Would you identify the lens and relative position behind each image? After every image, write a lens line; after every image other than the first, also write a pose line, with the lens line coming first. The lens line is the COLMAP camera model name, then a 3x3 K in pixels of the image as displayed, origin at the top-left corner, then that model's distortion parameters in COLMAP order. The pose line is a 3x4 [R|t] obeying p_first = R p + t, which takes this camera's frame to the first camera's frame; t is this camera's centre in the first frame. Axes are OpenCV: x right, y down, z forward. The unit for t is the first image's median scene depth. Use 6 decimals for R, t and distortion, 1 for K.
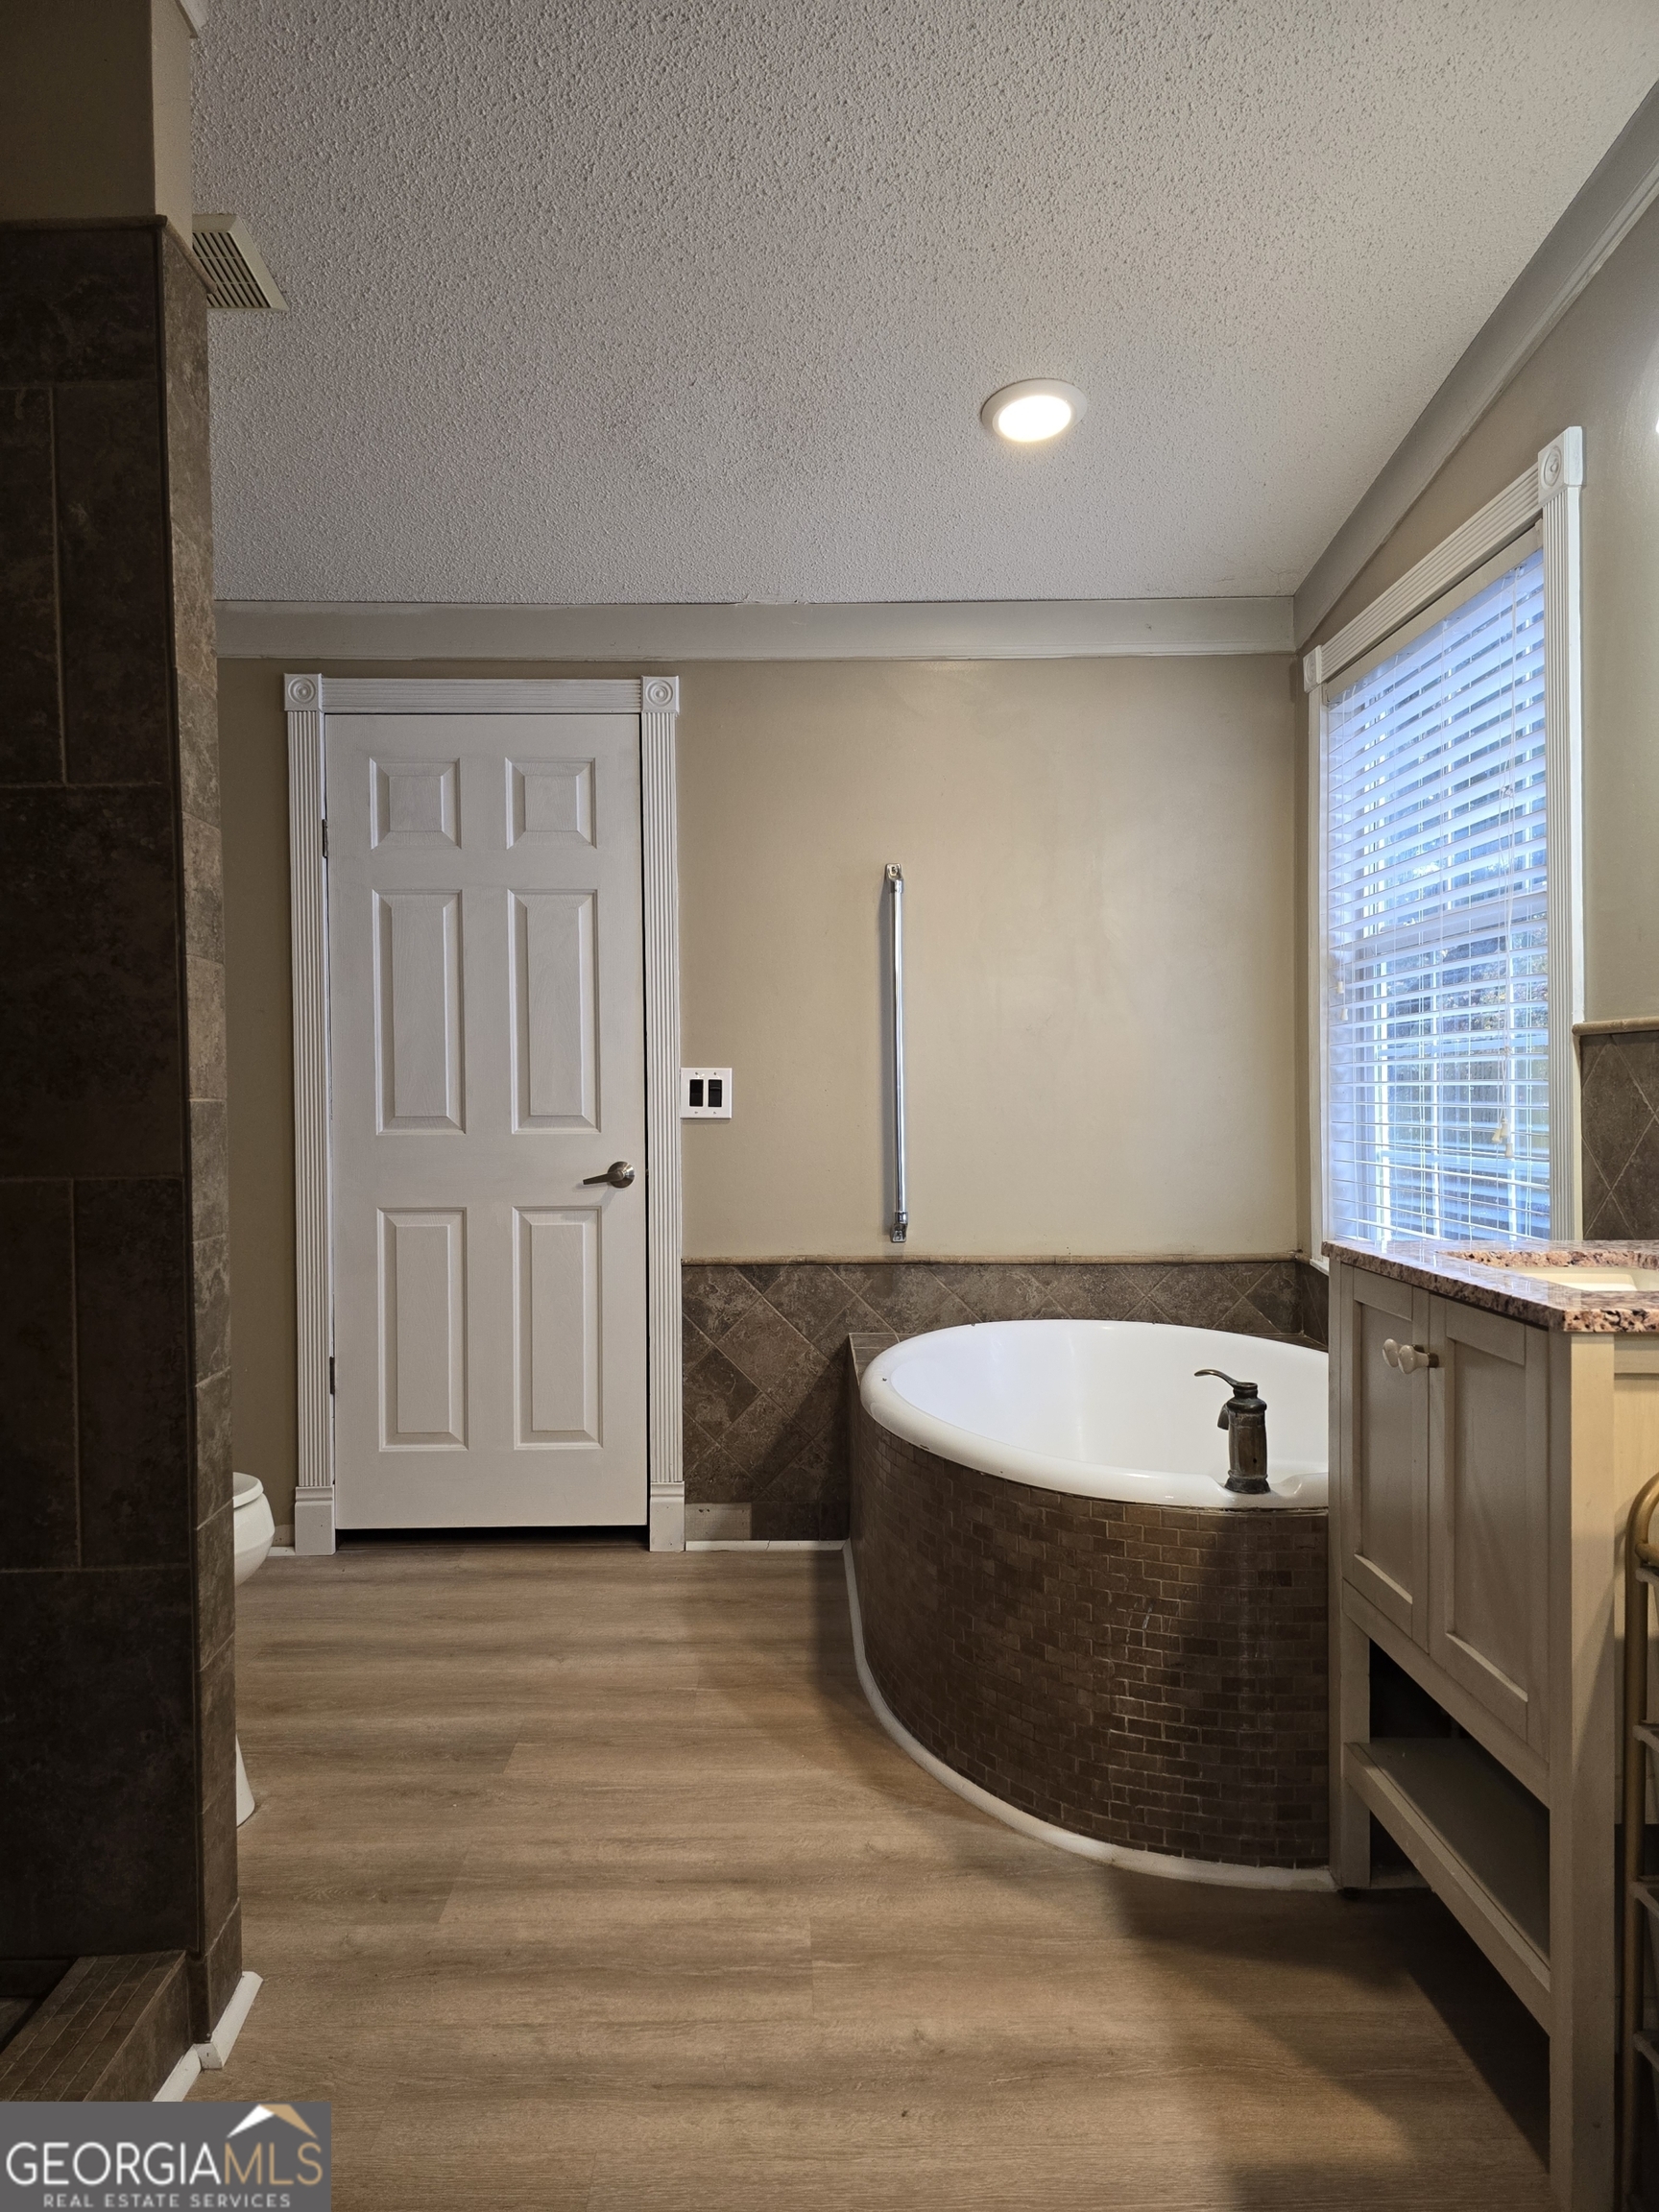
lens RADIAL K [[1494.1, 0, 829.5], [0, 1494.1, 1106.0], [0, 0, 1]] dist [0.070286, -0.048804]
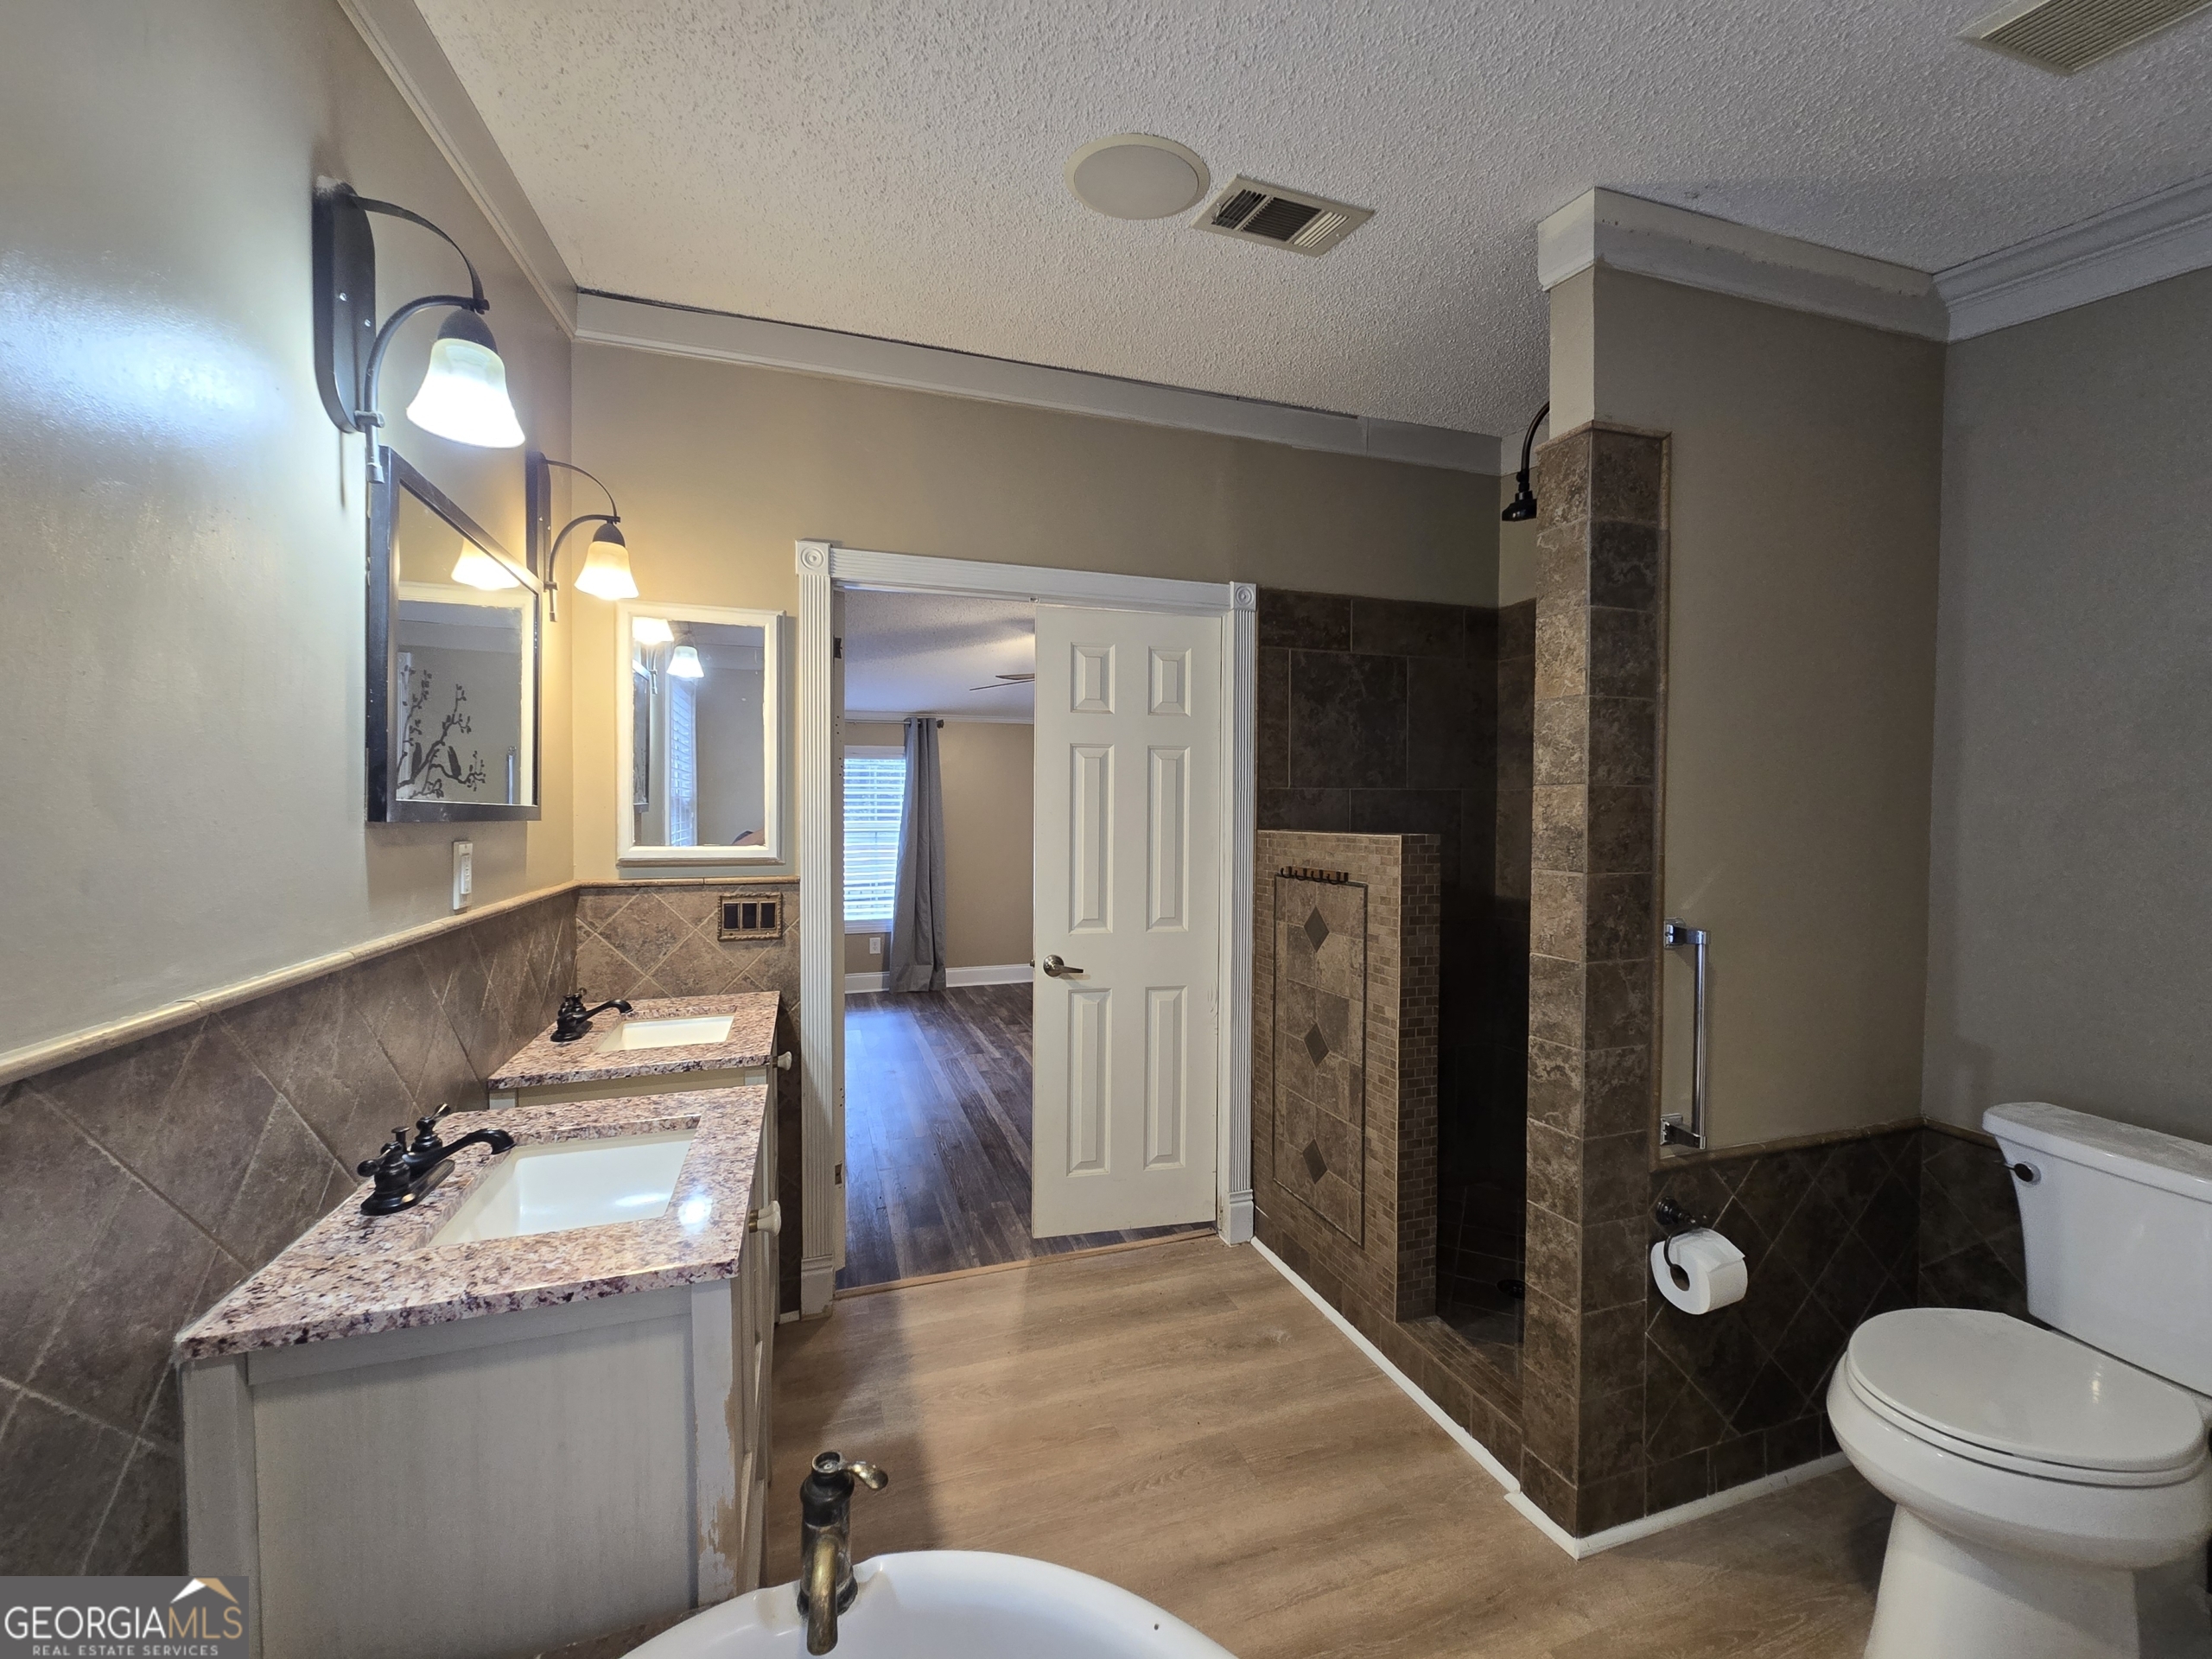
lens RADIAL K [[900.8, 0, 1118.9], [0, 900.8, 830.5], [0, 0, 1]] dist [0.003780, 0.000402]
pose [[-0.955634, 0.017494, -0.294038, 0.303644], [0.008467, 0.999454, 0.031946, -0.165835], [0.294436, 0.028039, -0.955260, 1.732438]]
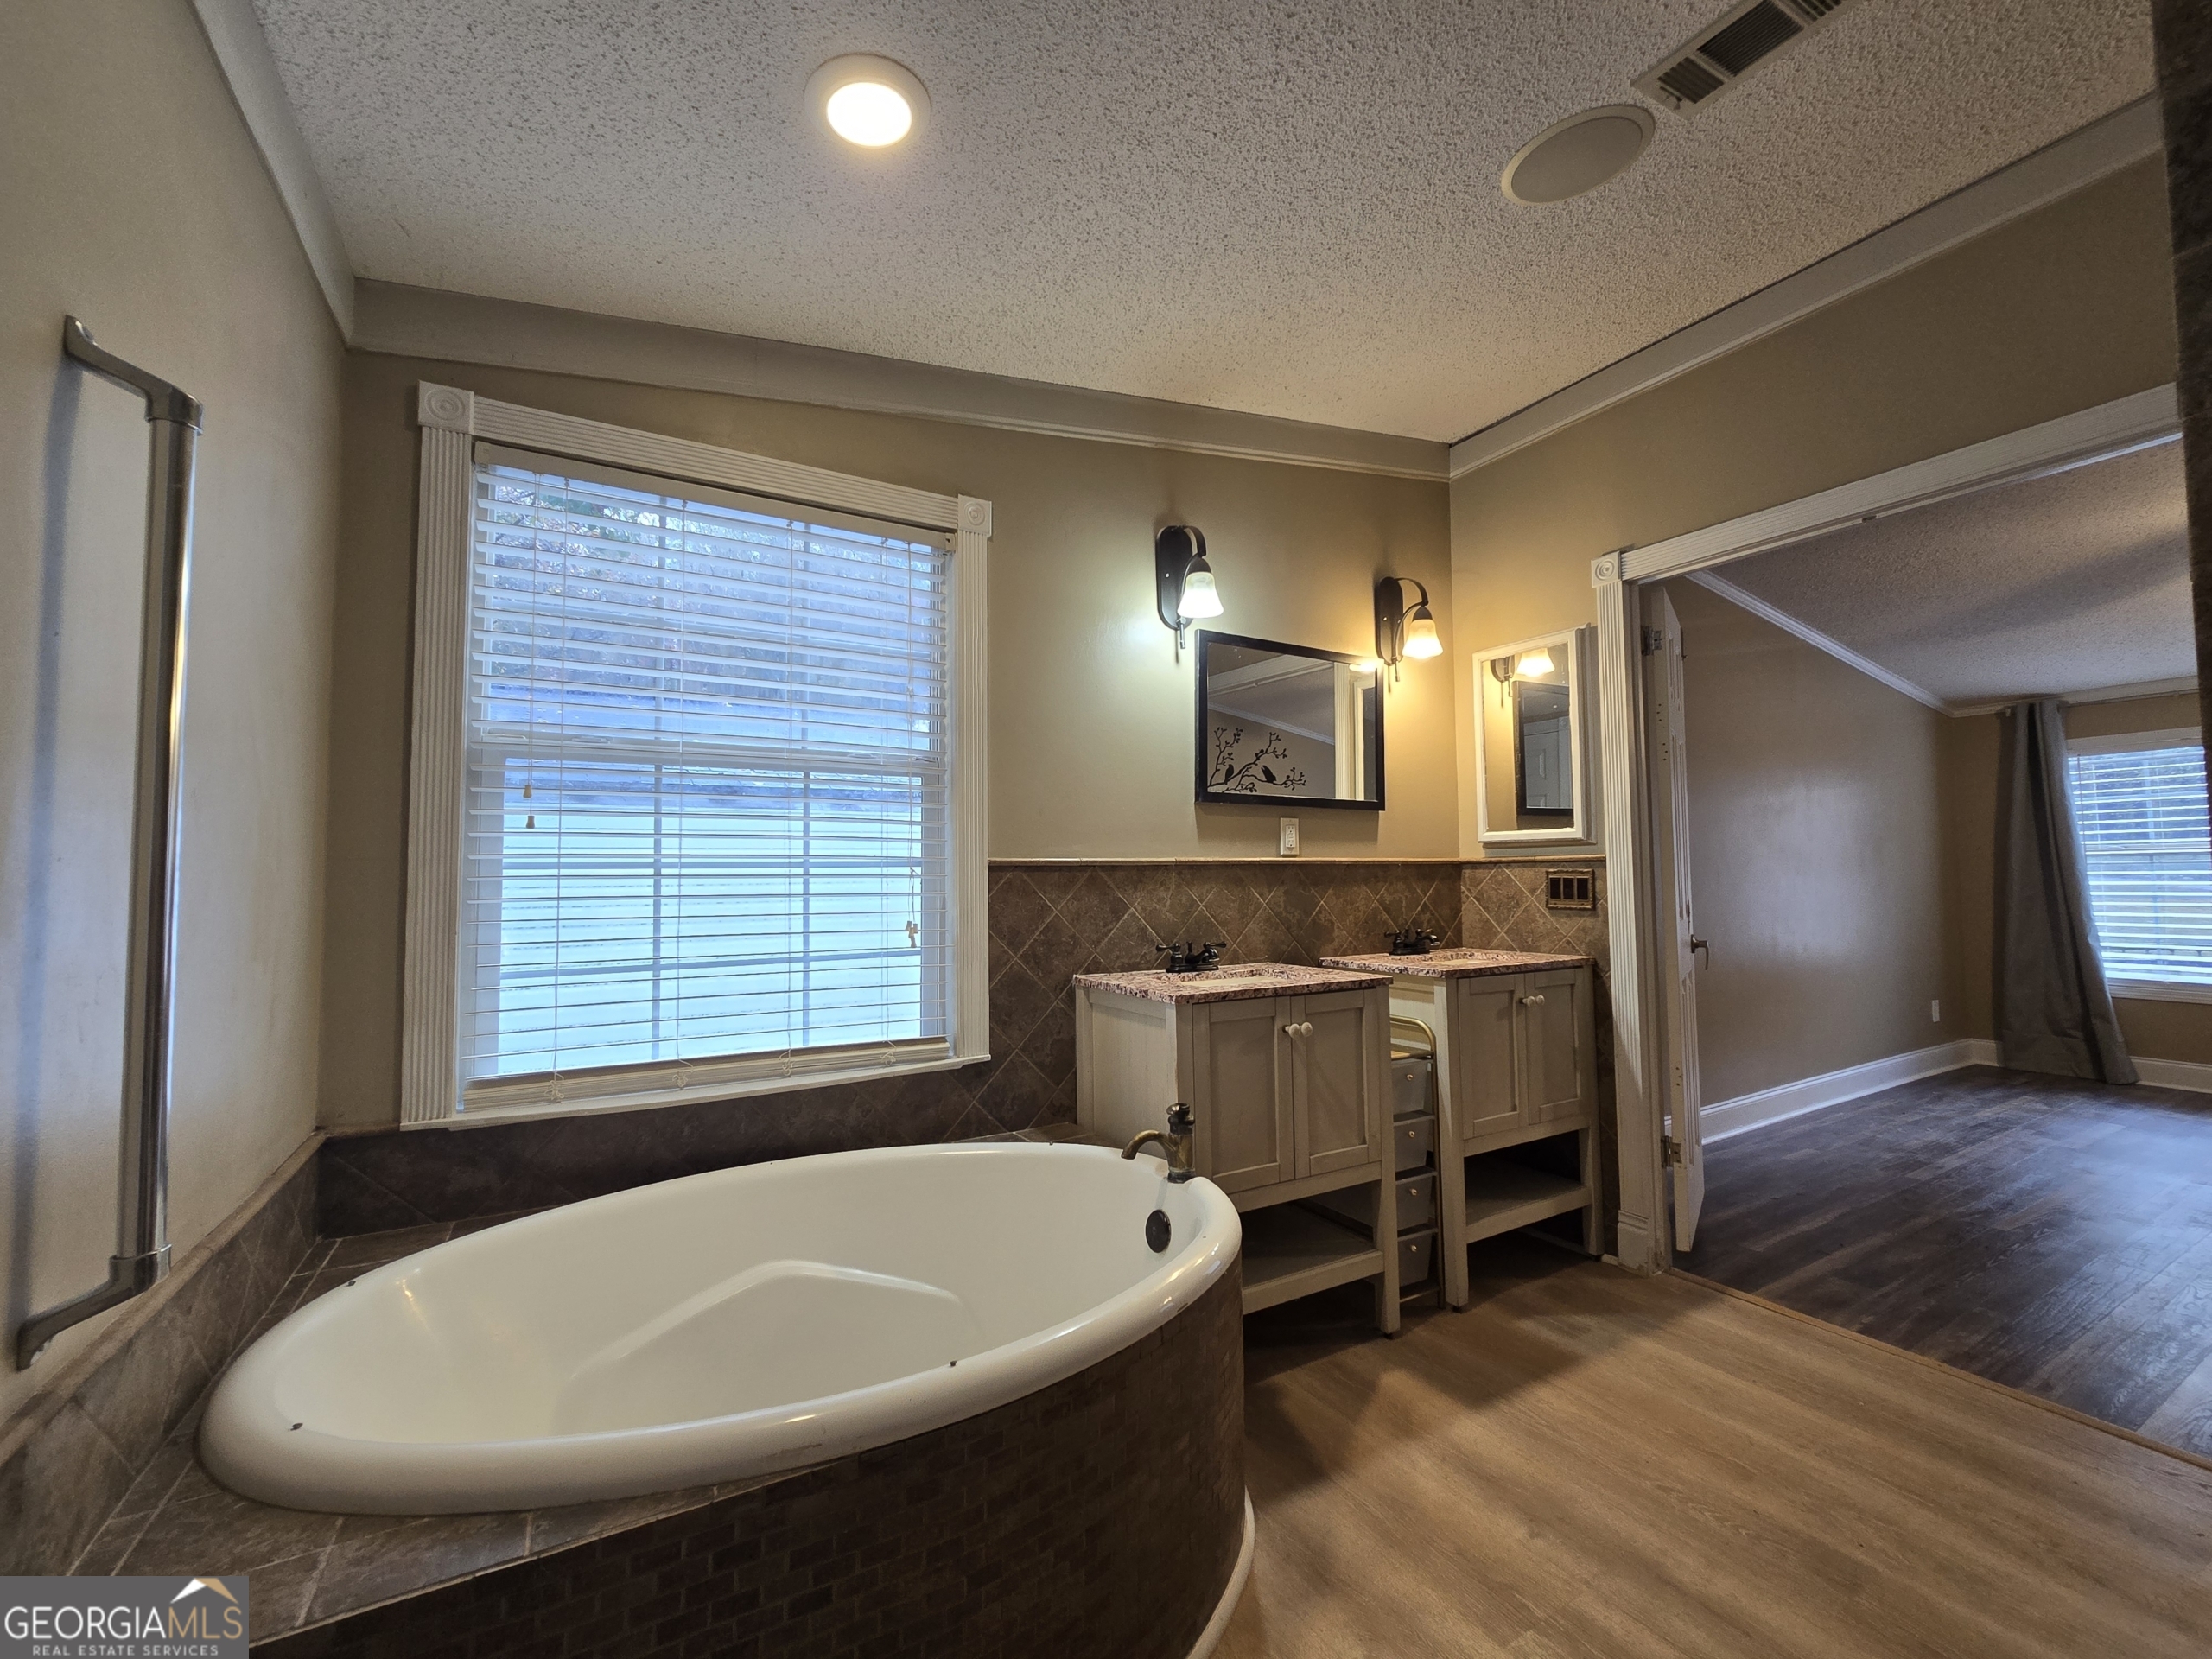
lens RADIAL K [[900.8, 0, 1118.9], [0, 900.8, 830.5], [0, 0, 1]] dist [0.003780, 0.000402]
pose [[-0.485430, 0.059297, 0.872263, -0.541591], [0.022578, 0.998215, -0.055295, -0.035384], [-0.873984, -0.007148, -0.485902, 1.741113]]
